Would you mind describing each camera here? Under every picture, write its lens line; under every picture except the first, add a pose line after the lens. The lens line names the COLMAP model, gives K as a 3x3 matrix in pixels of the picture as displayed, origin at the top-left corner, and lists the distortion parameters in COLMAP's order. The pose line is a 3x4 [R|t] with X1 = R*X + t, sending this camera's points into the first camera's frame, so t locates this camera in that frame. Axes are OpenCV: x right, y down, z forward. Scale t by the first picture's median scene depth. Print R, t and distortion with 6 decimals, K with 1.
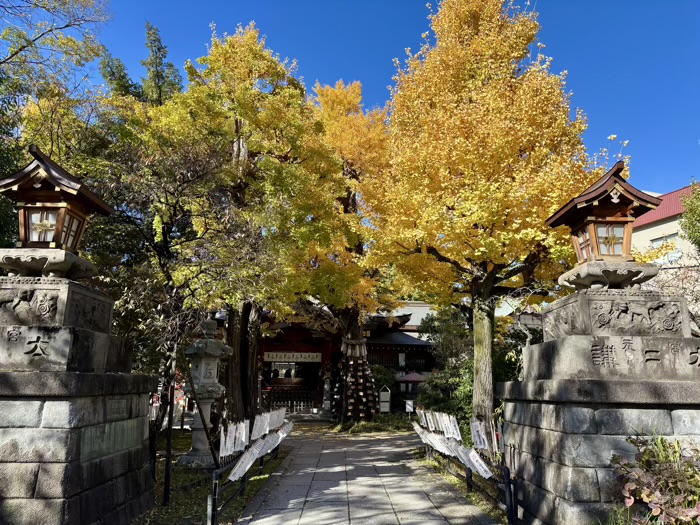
lens RADIAL K [[535.2, 0, 352.9], [0, 535.2, 261.6], [0, 0, 1]] dist [0.068649, -0.070637]
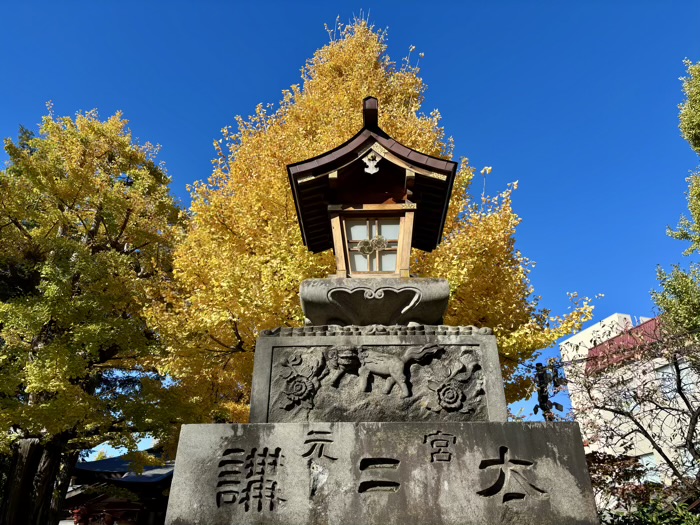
lens RADIAL K [[535.2, 0, 352.9], [0, 535.2, 261.6], [0, 0, 1]] dist [0.068649, -0.070637]
pose [[0.998916, -0.035826, -0.029708, 0.516817], [0.025930, 0.958473, -0.284003, 0.130651], [0.038649, 0.282925, 0.958363, 0.565118]]
